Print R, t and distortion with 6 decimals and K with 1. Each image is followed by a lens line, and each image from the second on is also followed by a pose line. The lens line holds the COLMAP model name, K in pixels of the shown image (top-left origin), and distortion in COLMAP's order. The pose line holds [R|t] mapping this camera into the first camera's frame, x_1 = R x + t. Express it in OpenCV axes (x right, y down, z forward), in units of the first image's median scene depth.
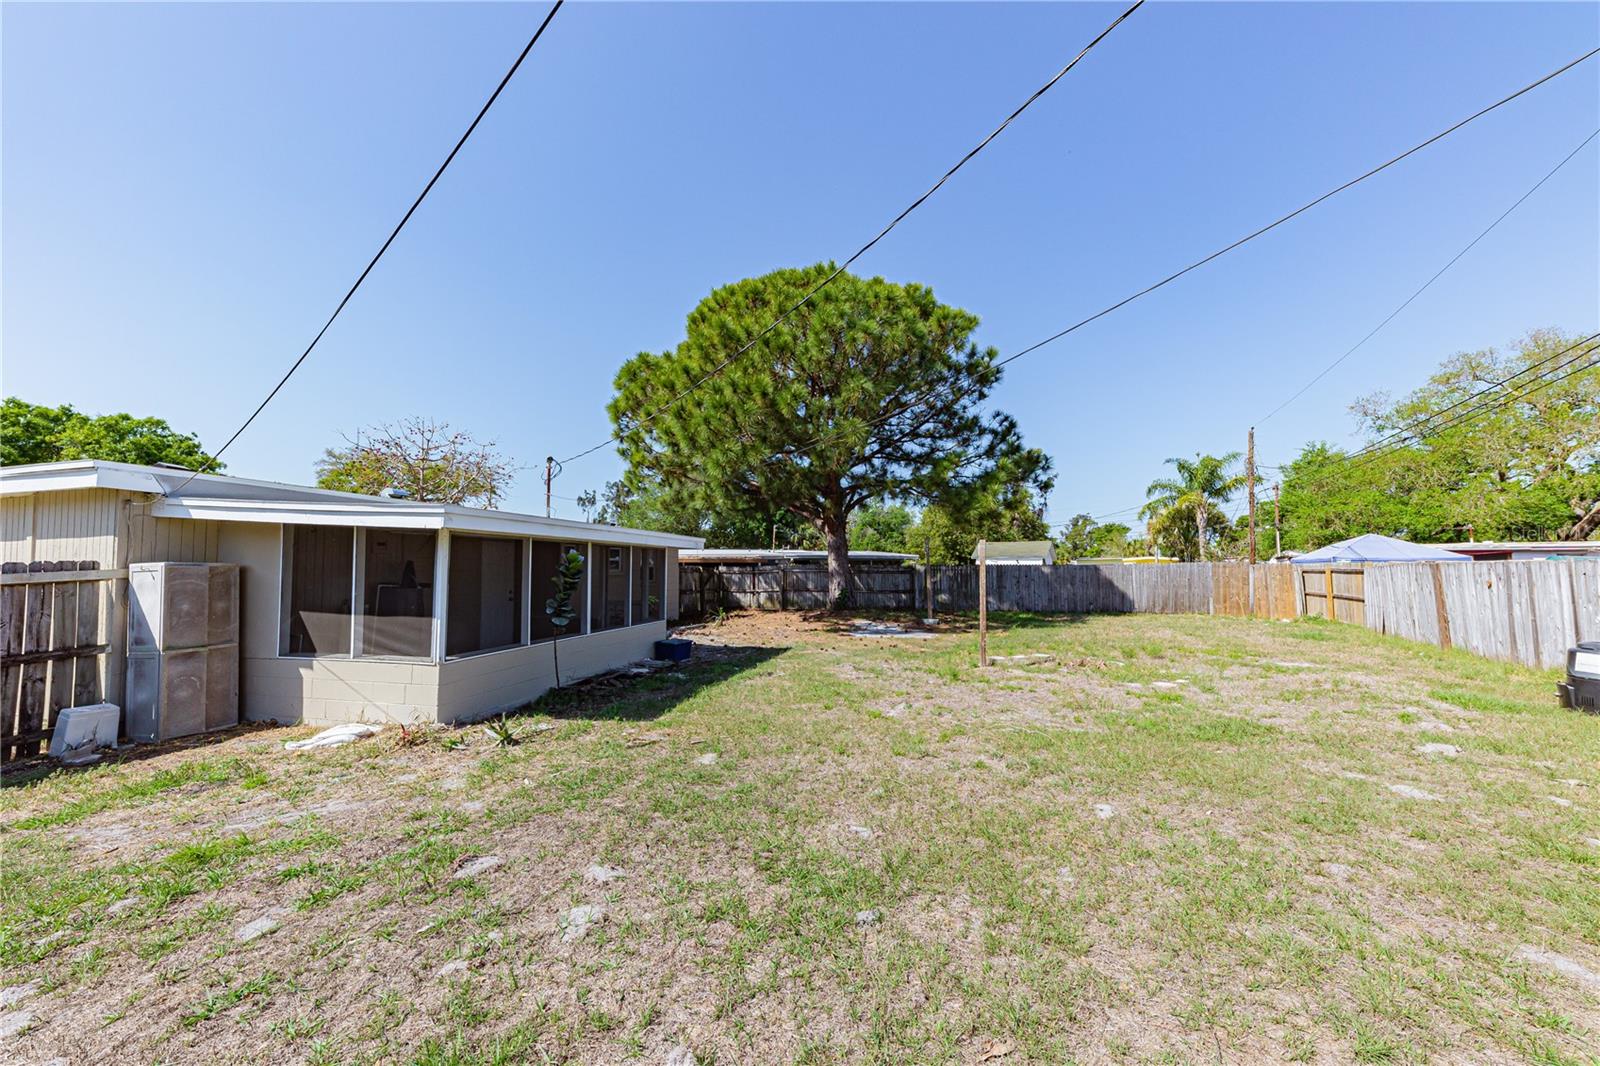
lens RADIAL K [[552.8, 0, 793.6], [0, 552.8, 543.0], [0, 0, 1]] dist [0.019501, -0.006496]
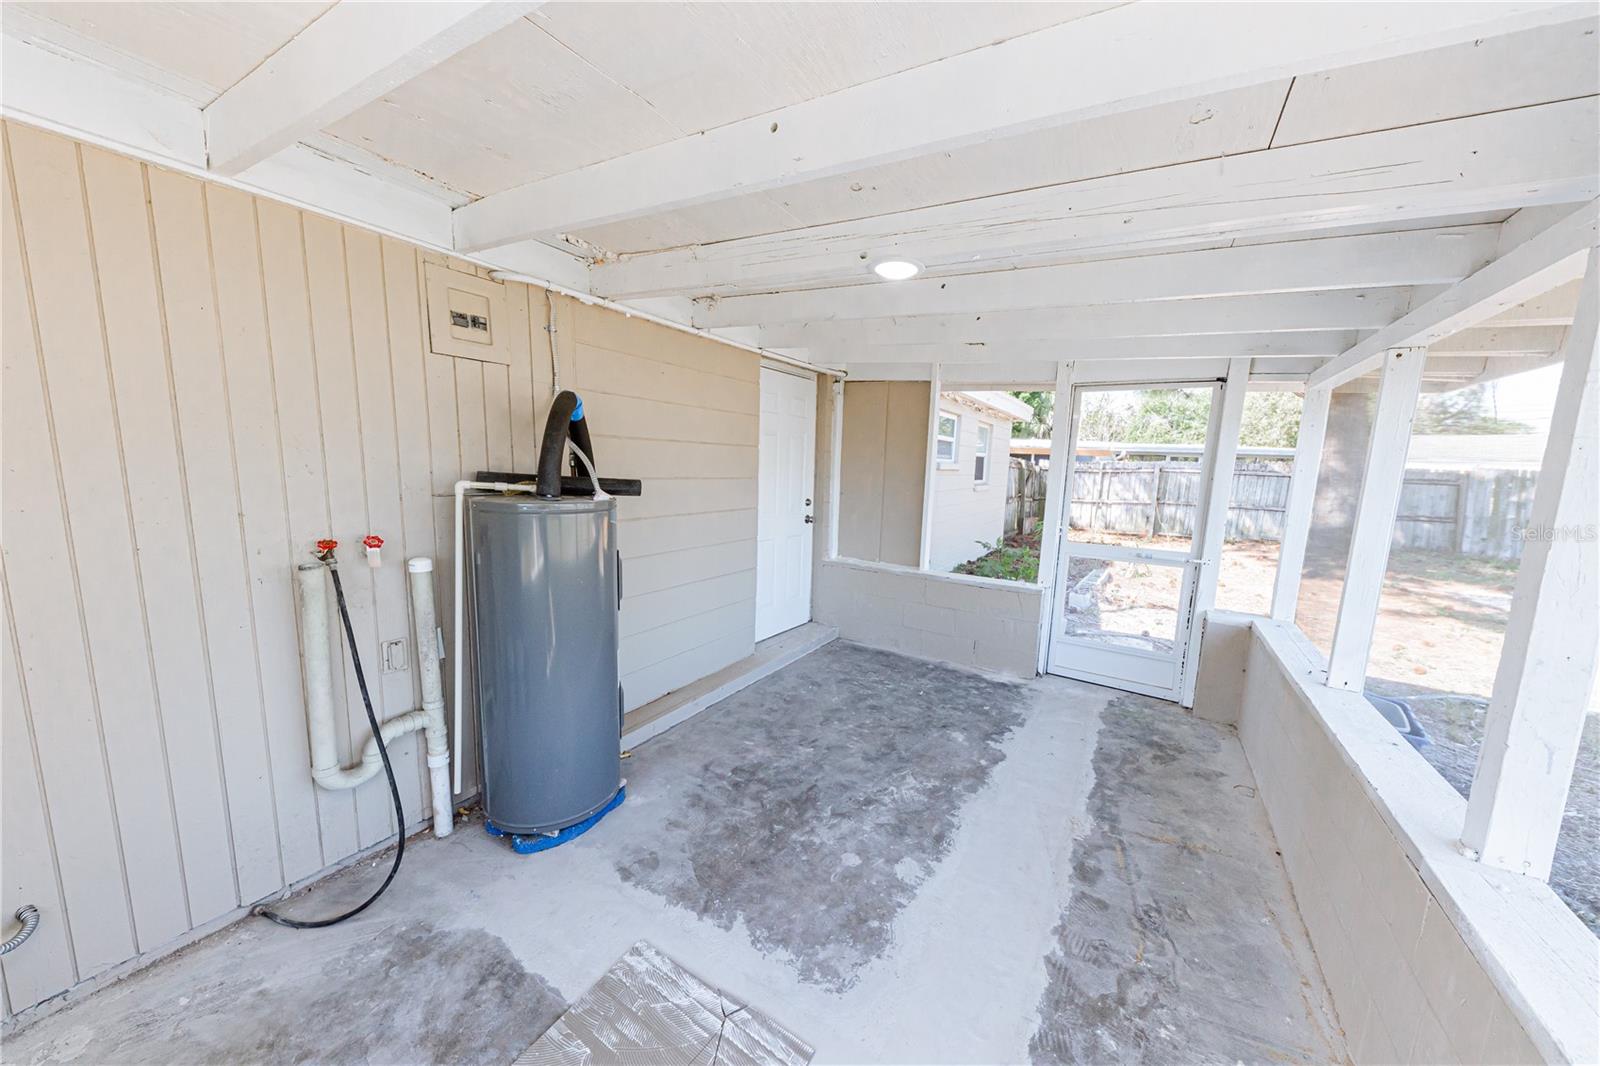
lens RADIAL K [[530.3, 0, 803.4], [0, 530.3, 542.1], [0, 0, 1]] dist [0.015394, -0.005724]
pose [[0.955664, 0.077361, -0.284114, -0.160476], [-0.021628, 0.980706, 0.194287, 0.017354], [0.293662, -0.179528, 0.938899, 0.255263]]
